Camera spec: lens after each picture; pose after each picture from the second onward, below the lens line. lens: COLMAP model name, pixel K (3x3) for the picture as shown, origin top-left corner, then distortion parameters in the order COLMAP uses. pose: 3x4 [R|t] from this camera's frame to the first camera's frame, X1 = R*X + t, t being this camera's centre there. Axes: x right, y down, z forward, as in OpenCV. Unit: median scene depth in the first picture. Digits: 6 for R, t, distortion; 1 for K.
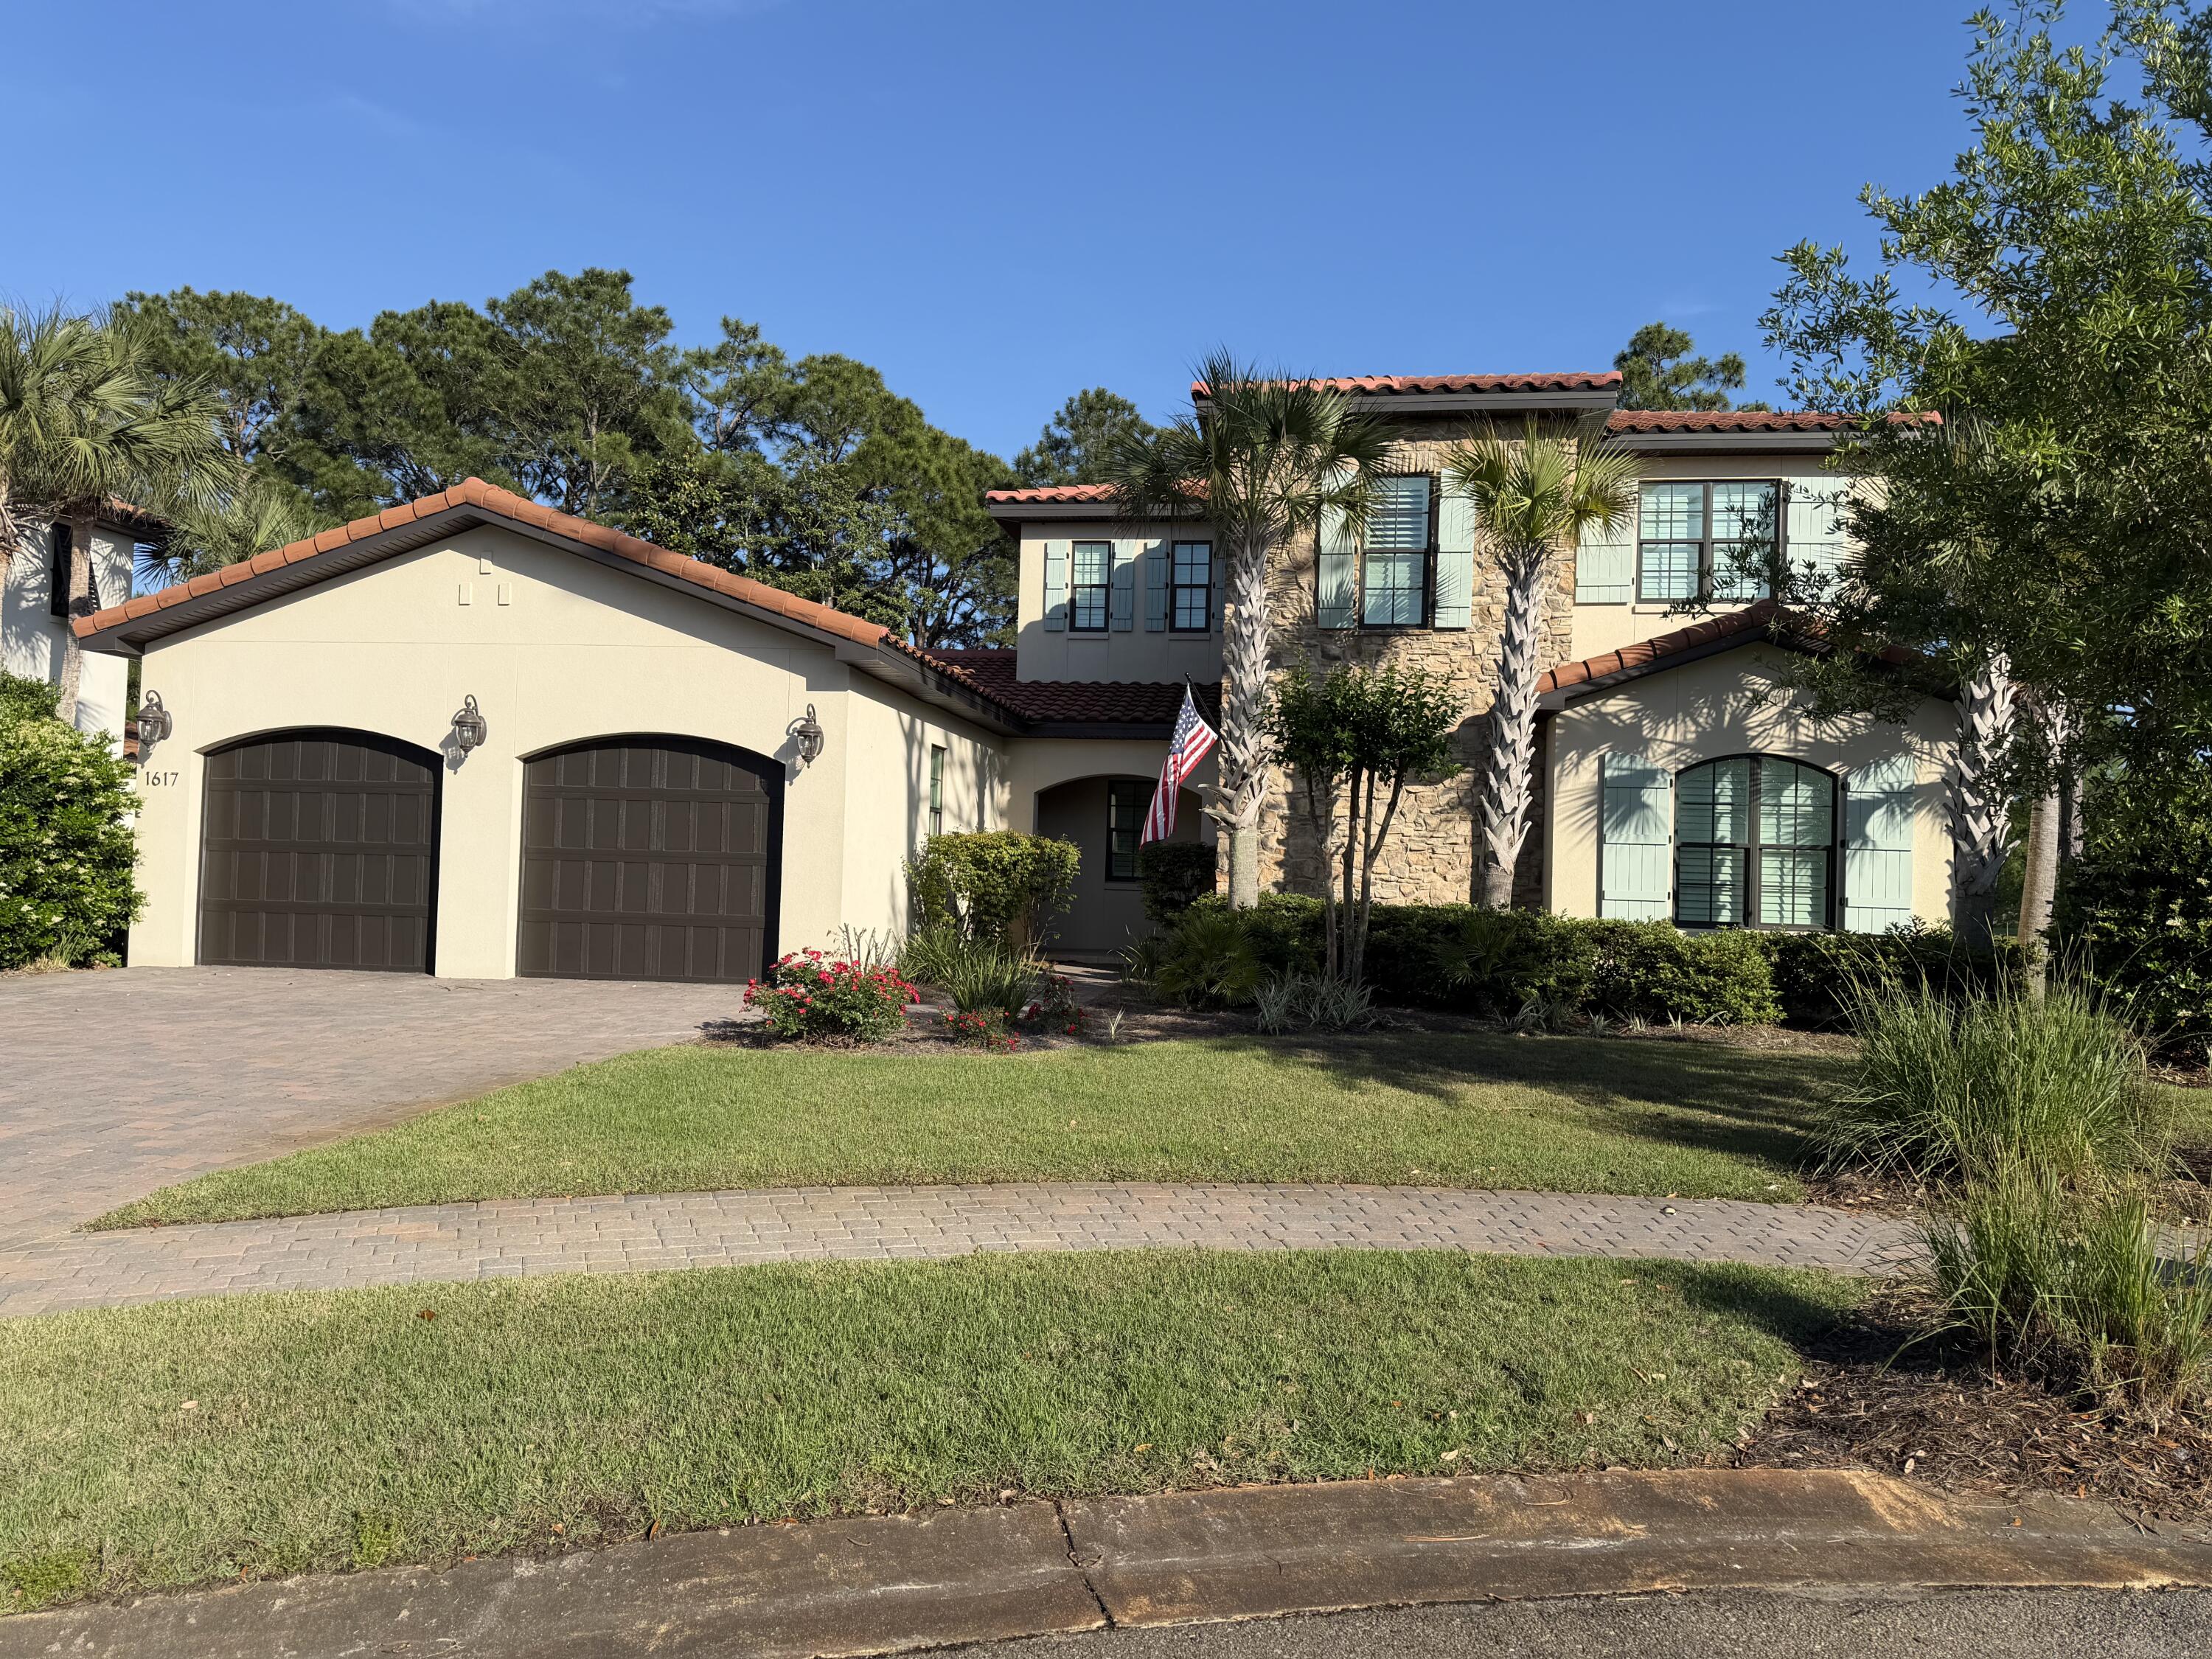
lens RADIAL K [[1530.9, 0, 1104.2], [0, 1530.9, 852.2], [0, 0, 1]] dist [0.067599, -0.067745]
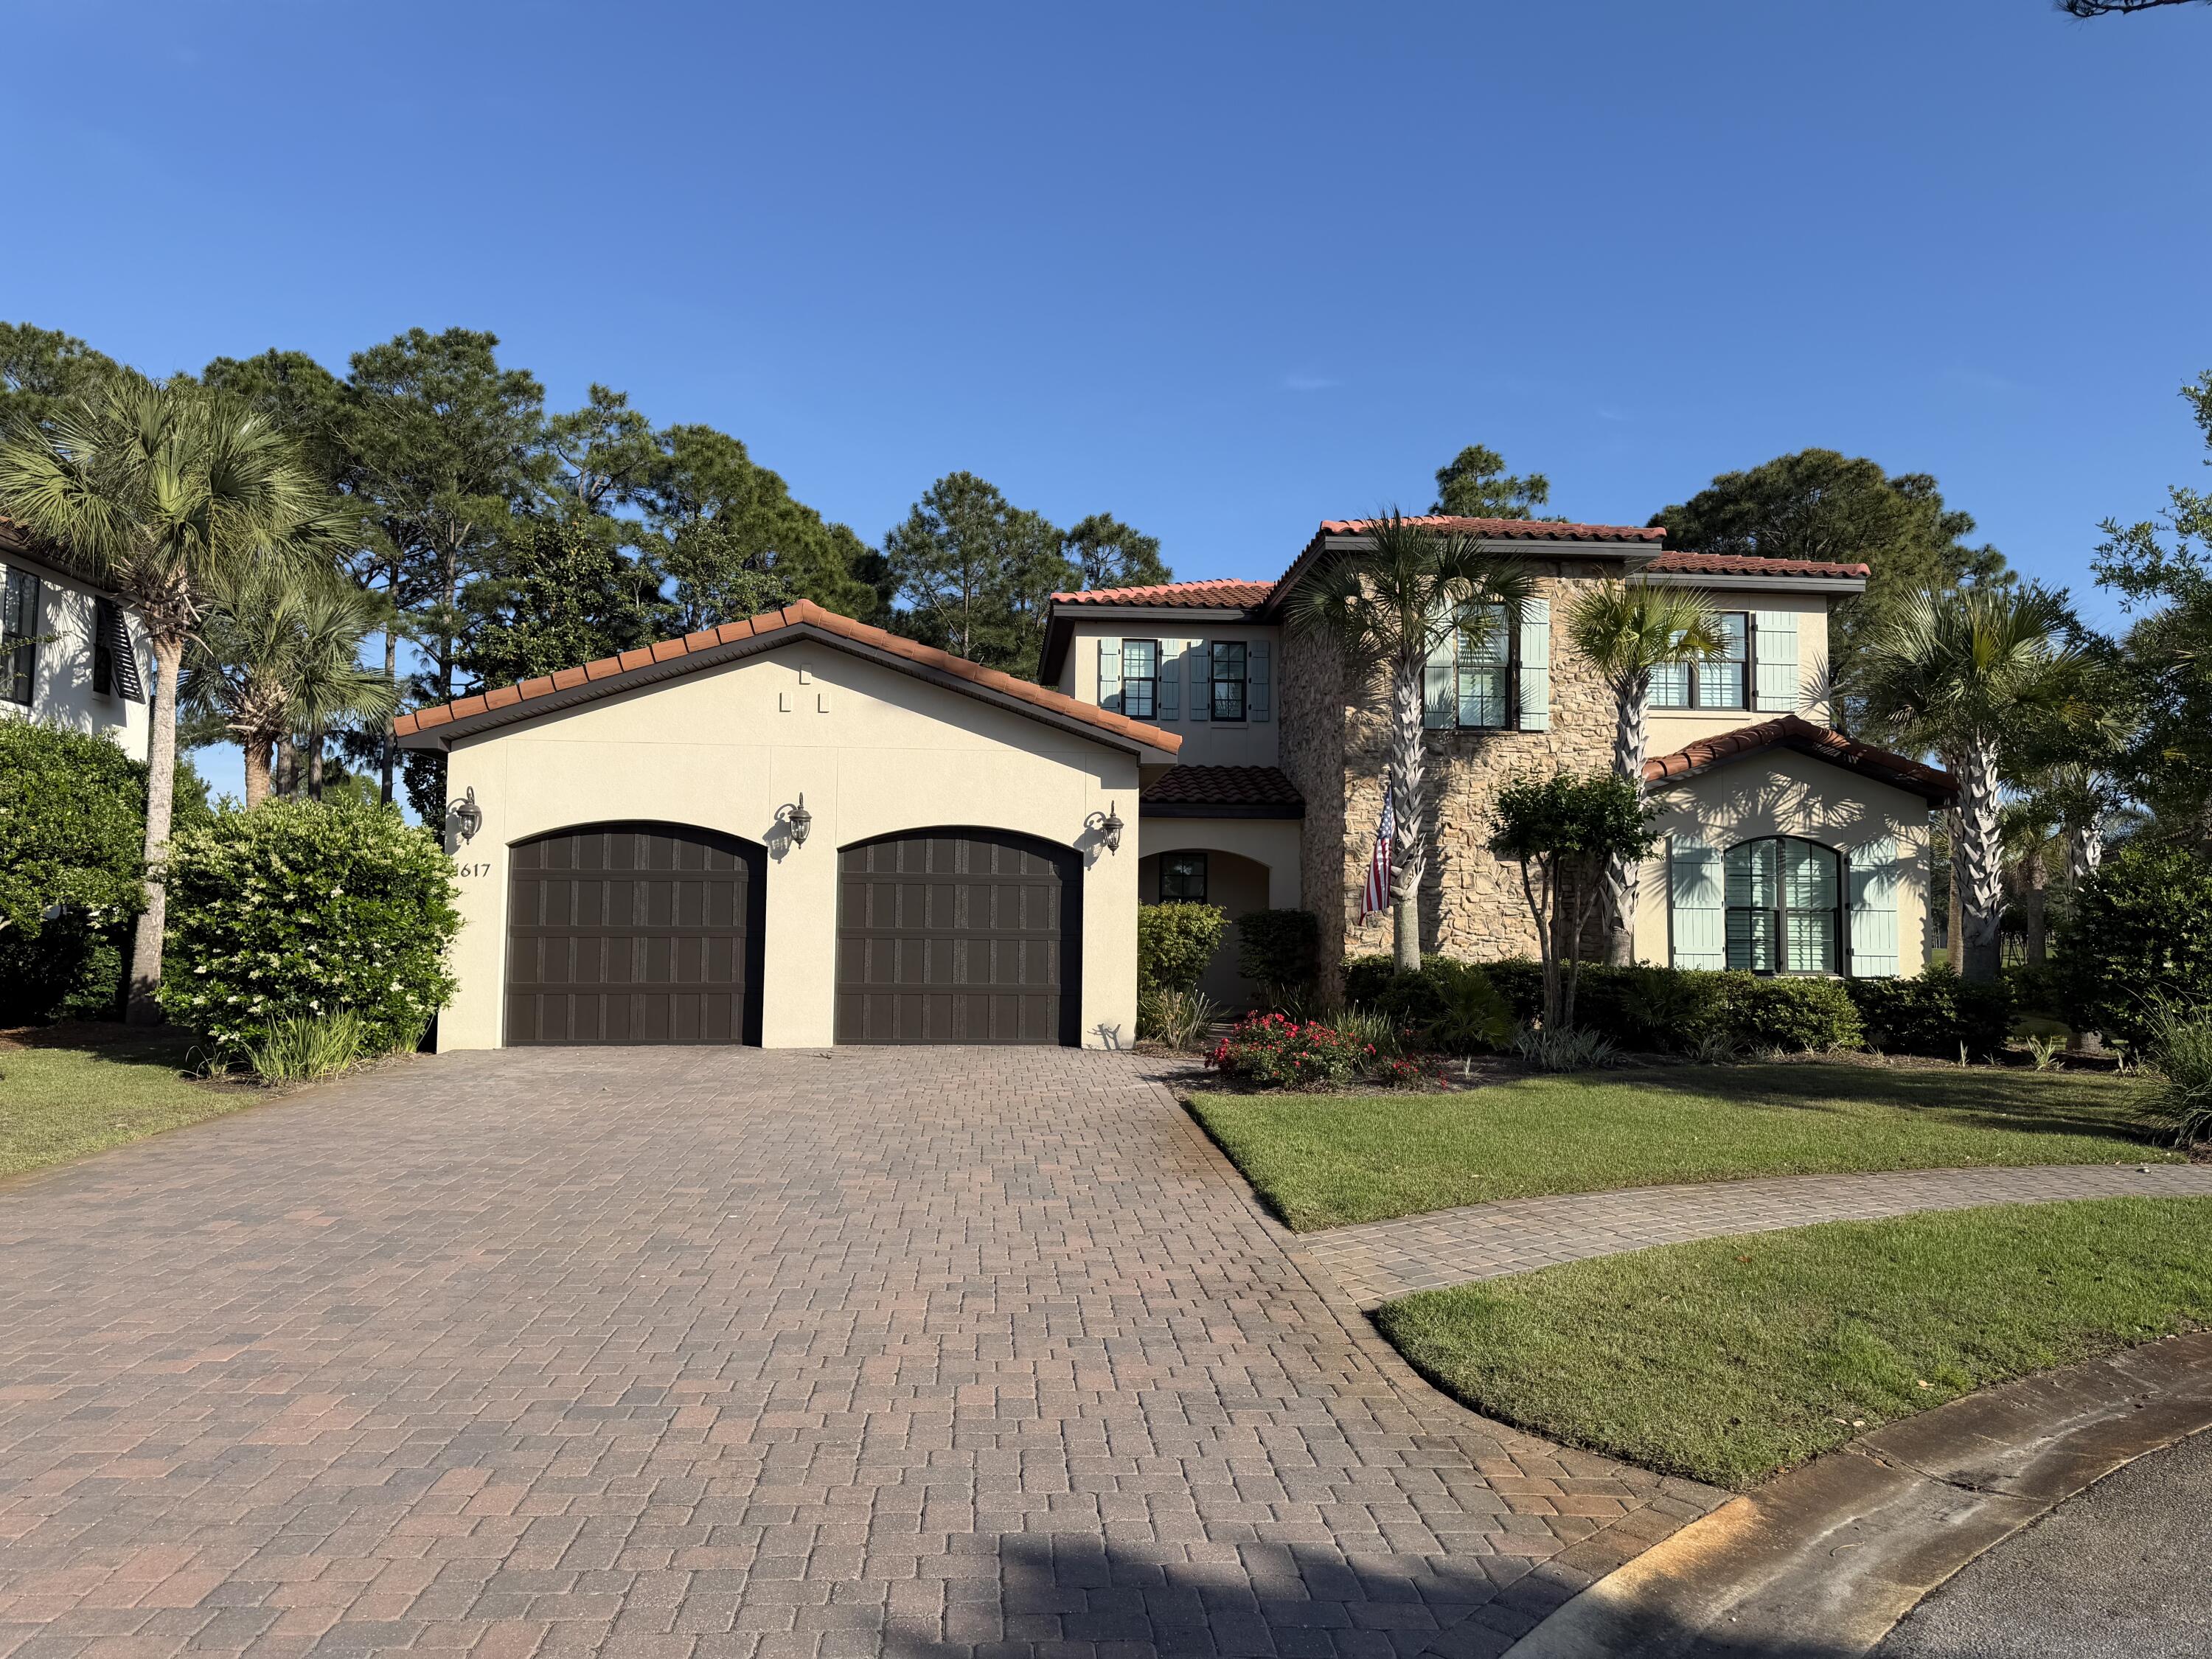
lens RADIAL K [[1530.9, 0, 1104.2], [0, 1530.9, 852.2], [0, 0, 1]] dist [0.067599, -0.067745]
pose [[0.975648, -0.007635, 0.219209, -0.390592], [0.014693, 0.999424, -0.030587, -0.019506], [-0.218849, 0.033063, 0.975198, -0.107744]]
